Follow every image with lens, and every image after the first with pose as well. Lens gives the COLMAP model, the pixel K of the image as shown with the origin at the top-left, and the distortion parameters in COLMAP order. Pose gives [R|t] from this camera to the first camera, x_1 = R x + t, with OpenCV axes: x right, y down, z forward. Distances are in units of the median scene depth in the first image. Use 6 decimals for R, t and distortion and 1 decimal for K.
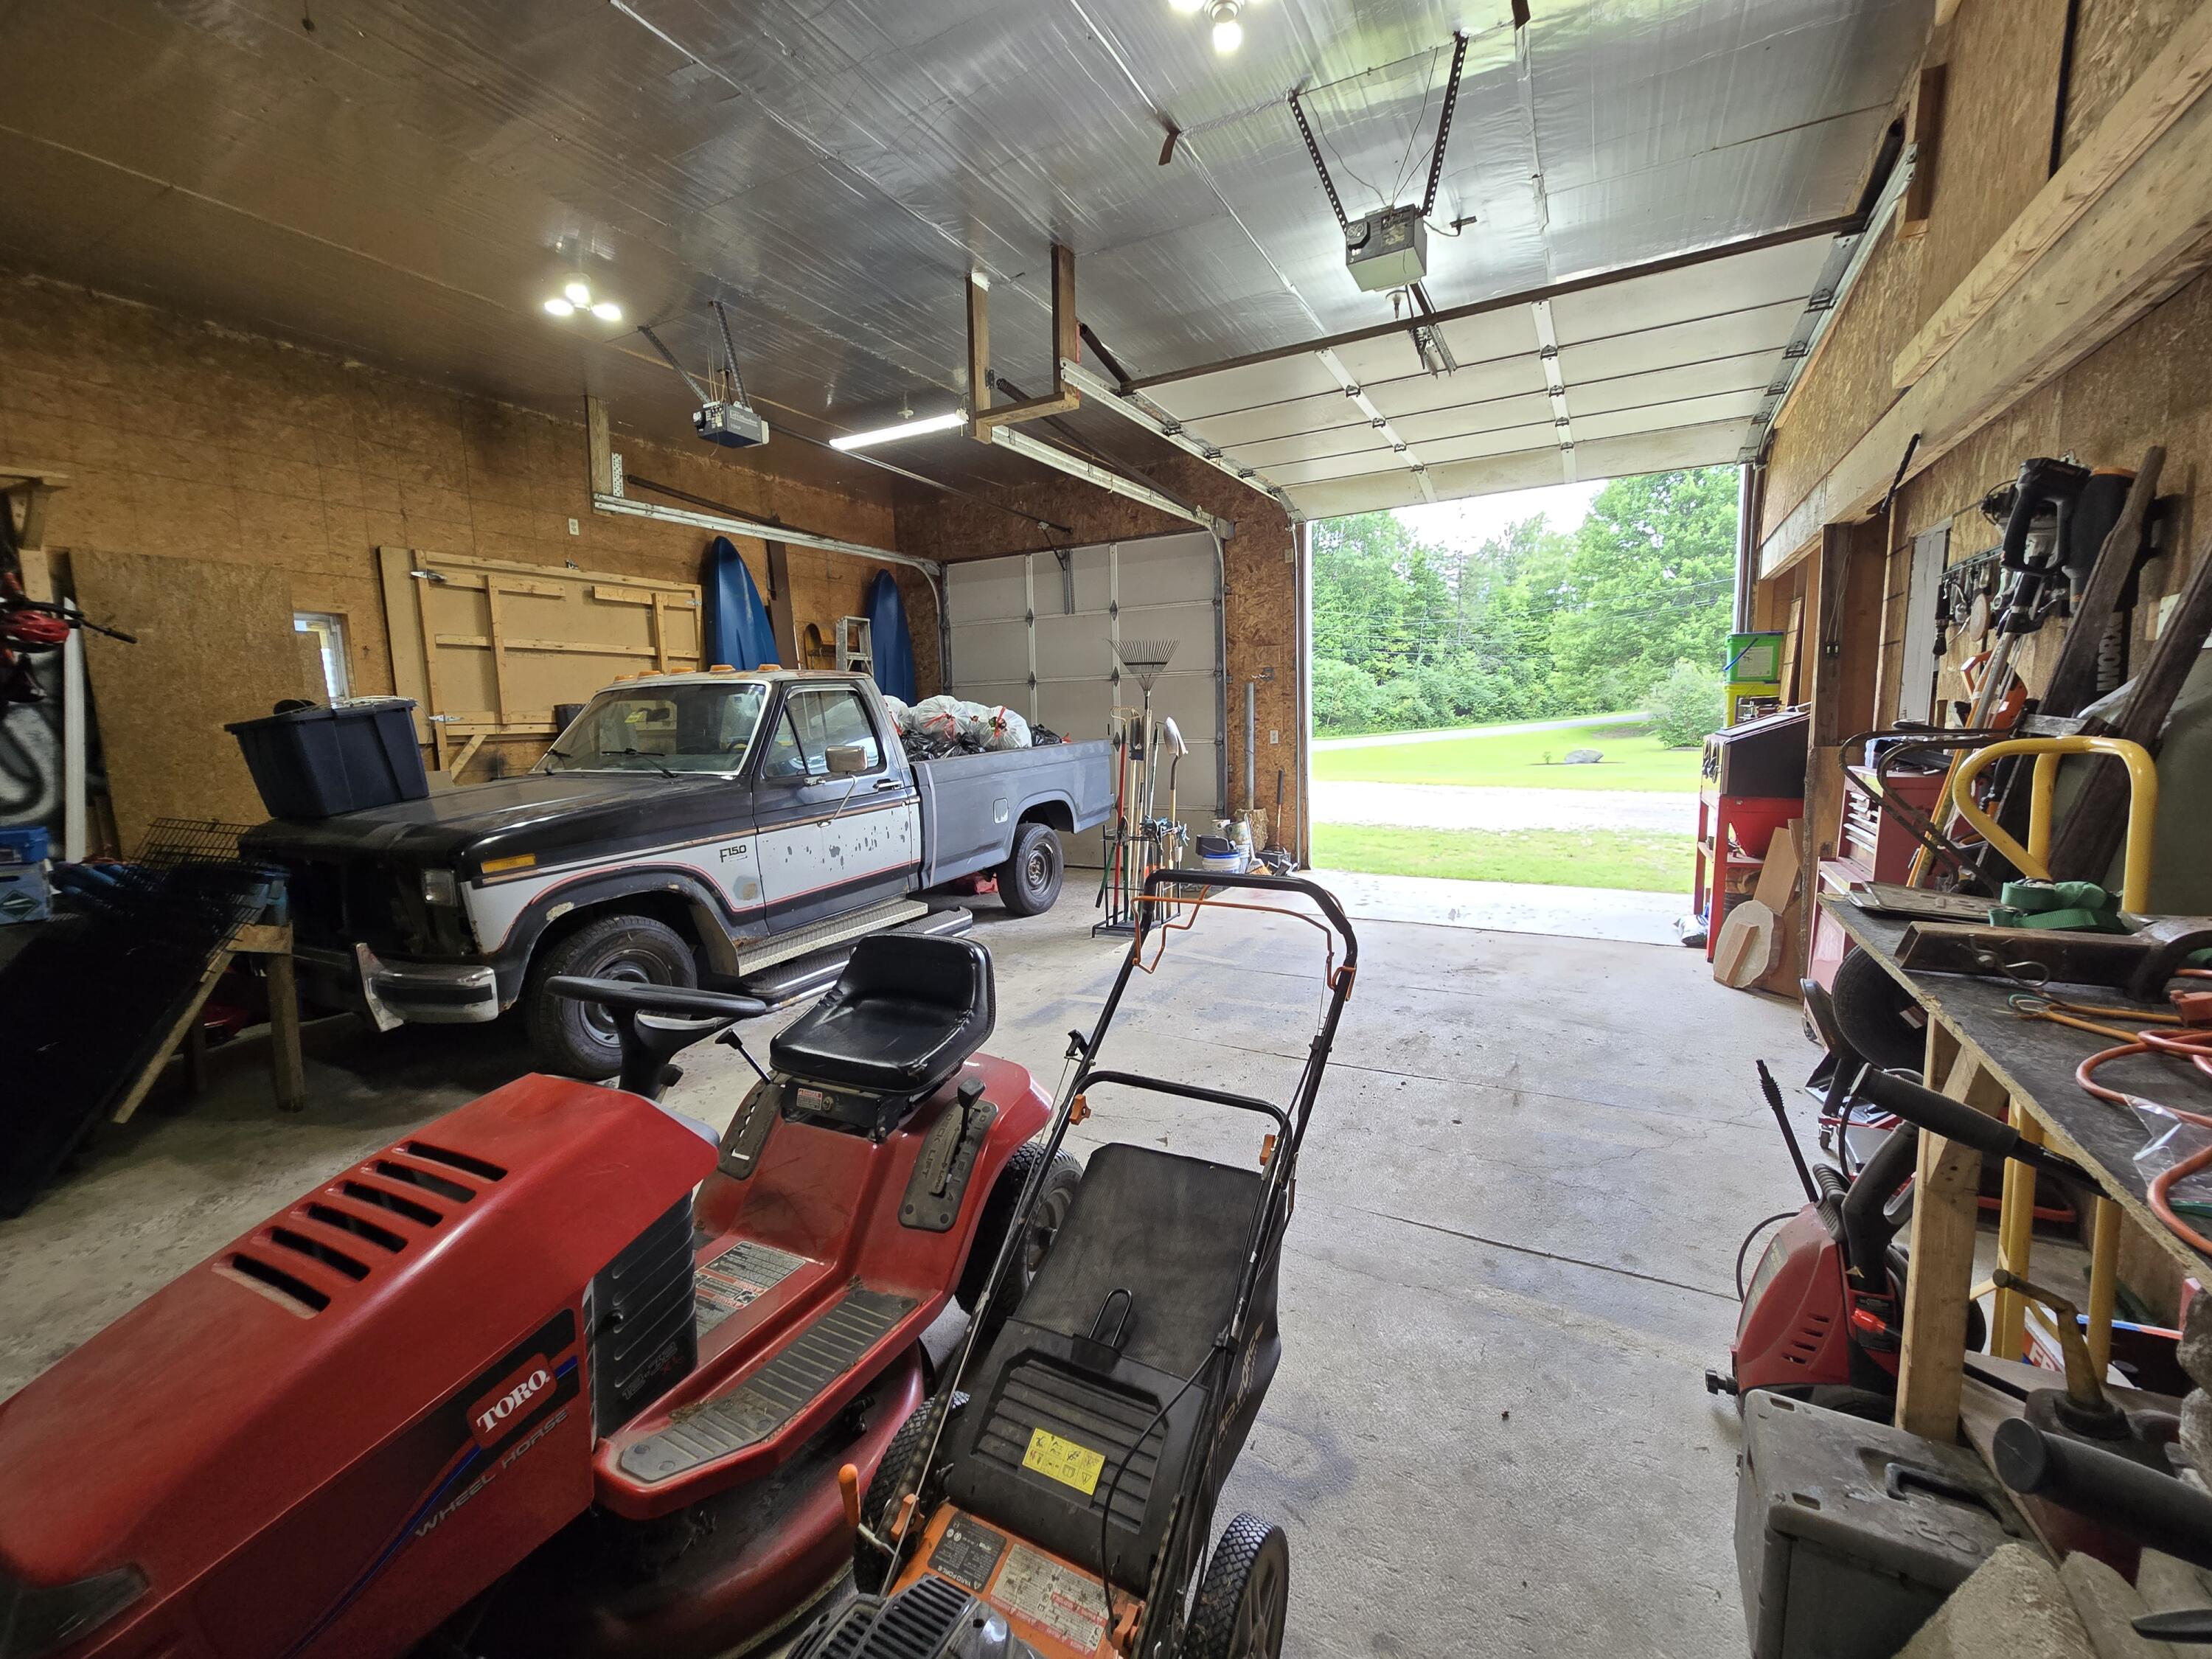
lens RADIAL K [[911.2, 0, 1107.3], [0, 911.2, 831.8], [0, 0, 1]] dist [-0.001276, 0.000107]
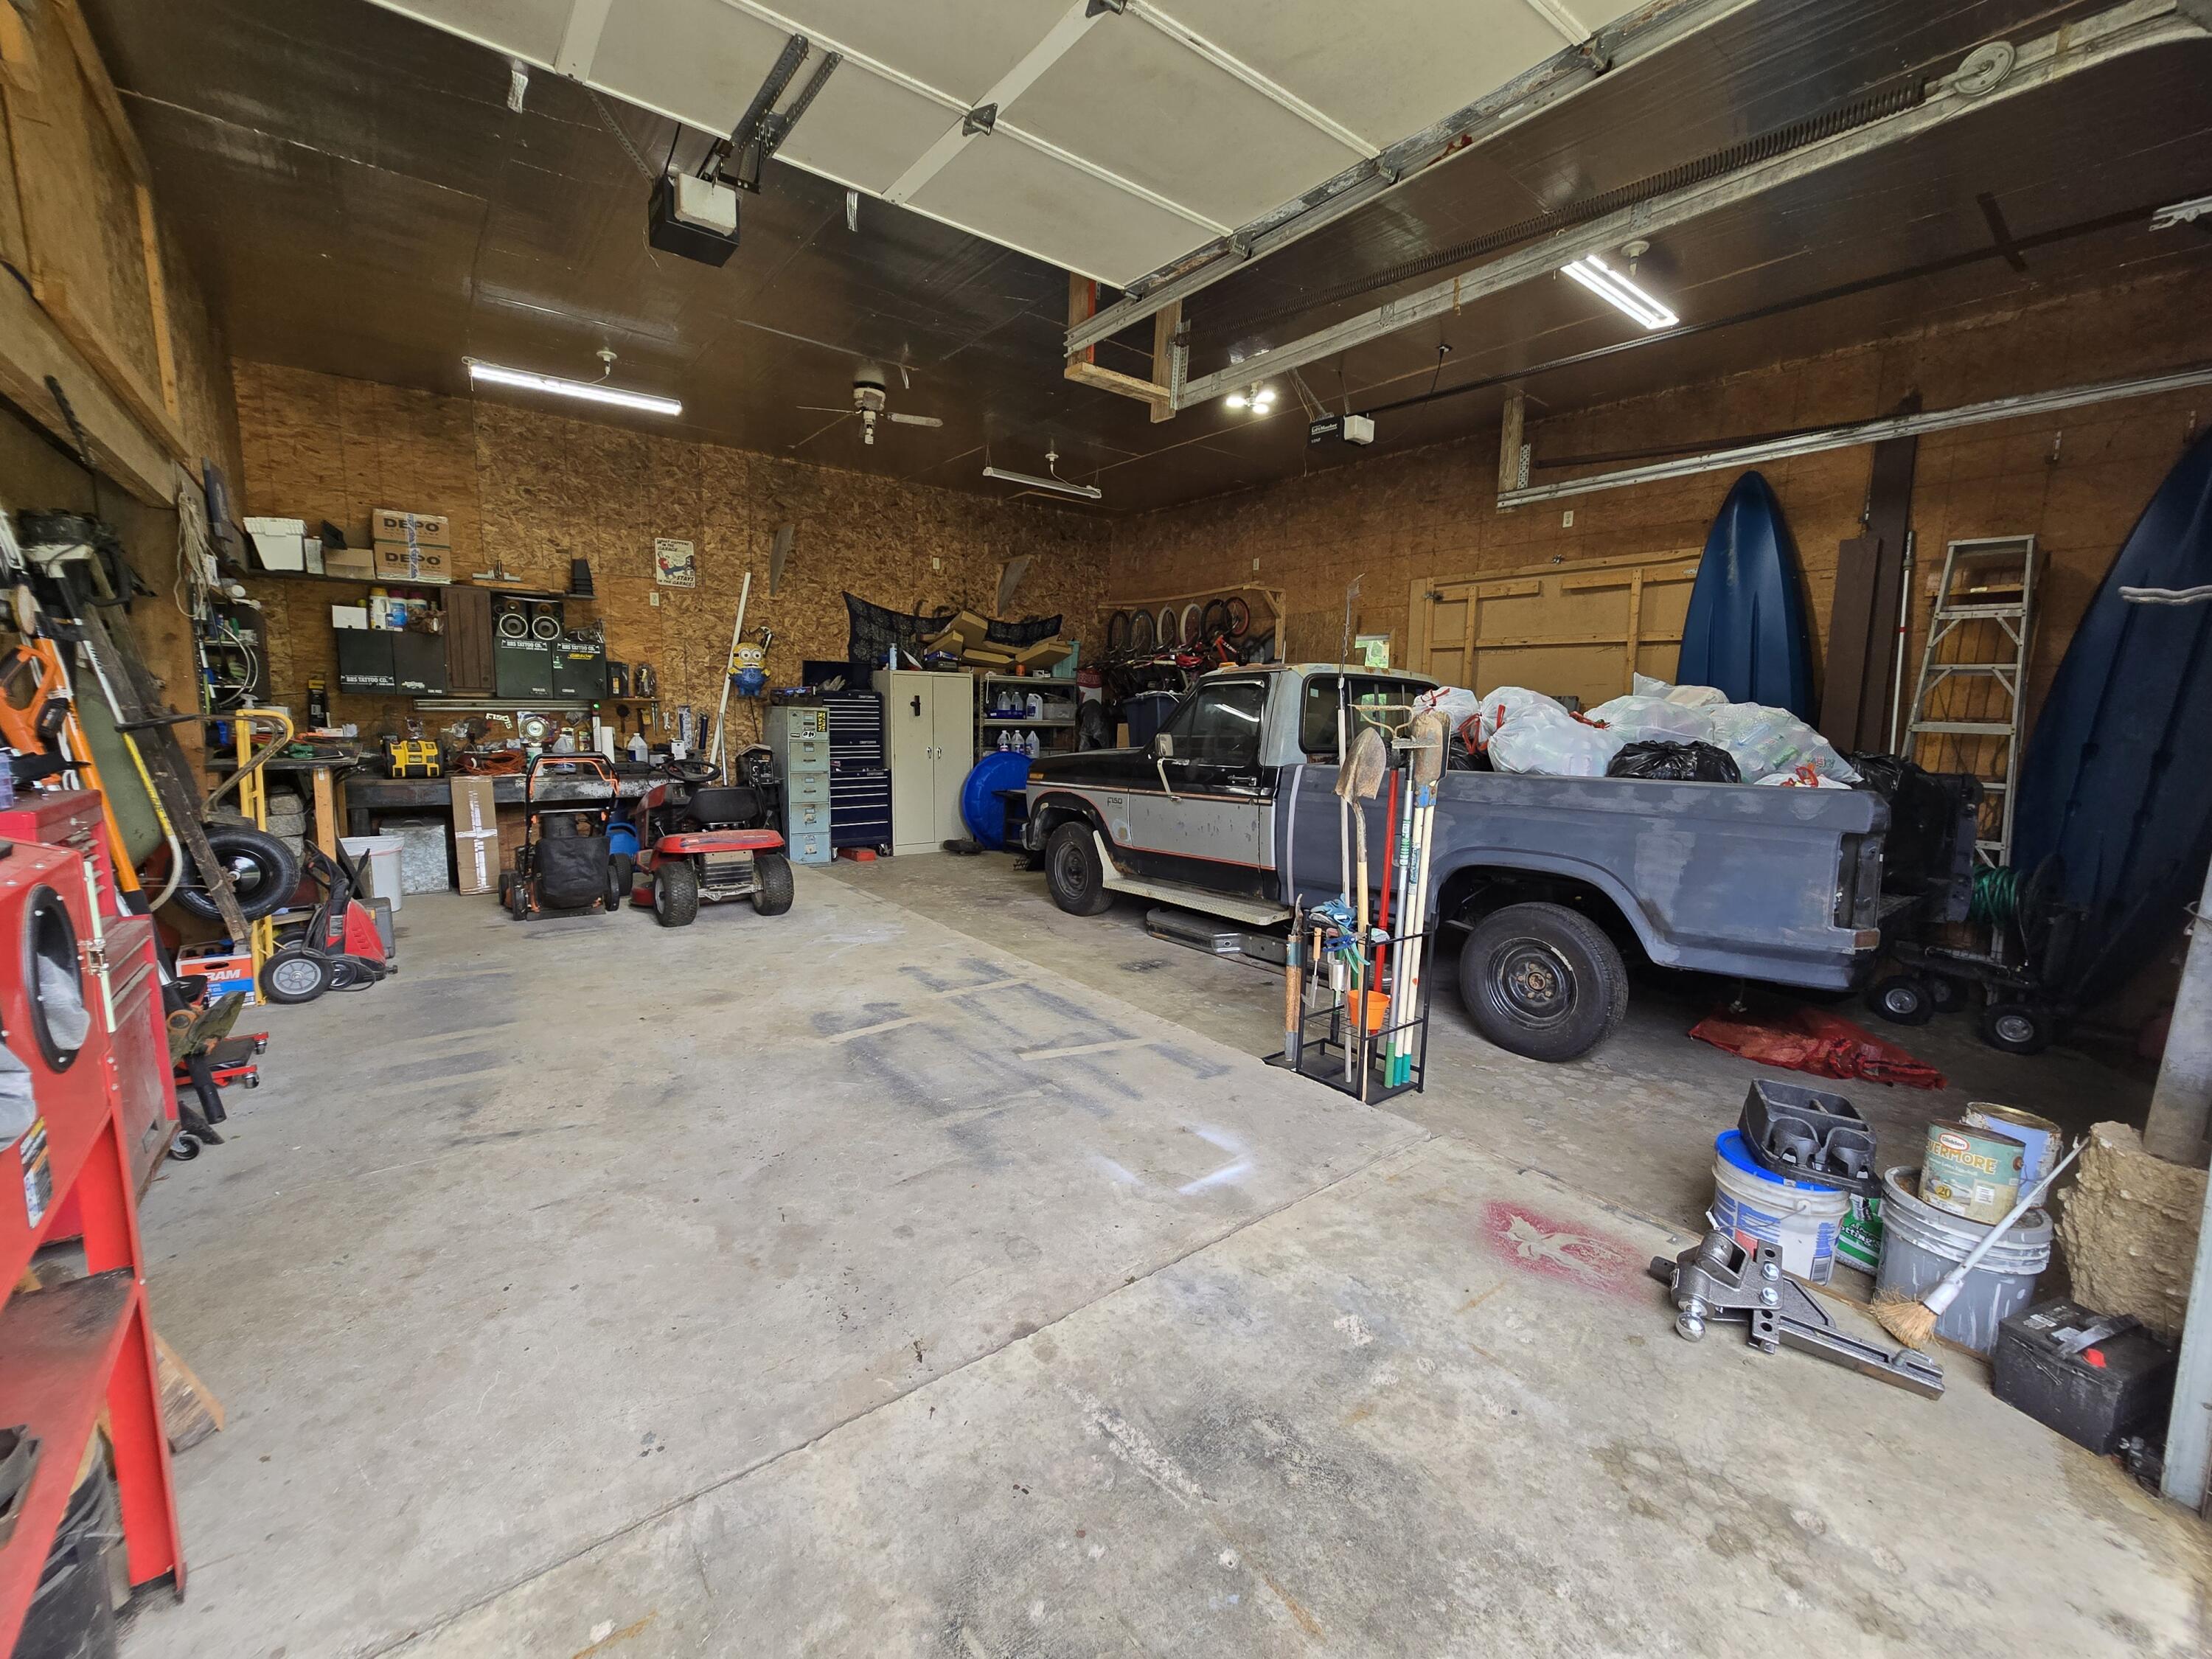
lens RADIAL K [[911.2, 0, 1105.8], [0, 911.2, 829.2], [0, 0, 1]] dist [-0.001276, 0.000107]
pose [[-0.391641, 0.137175, -0.909835, 0.836070], [-0.128192, 0.971046, 0.201584, -0.207056], [0.911144, 0.195583, -0.362717, 1.422202]]
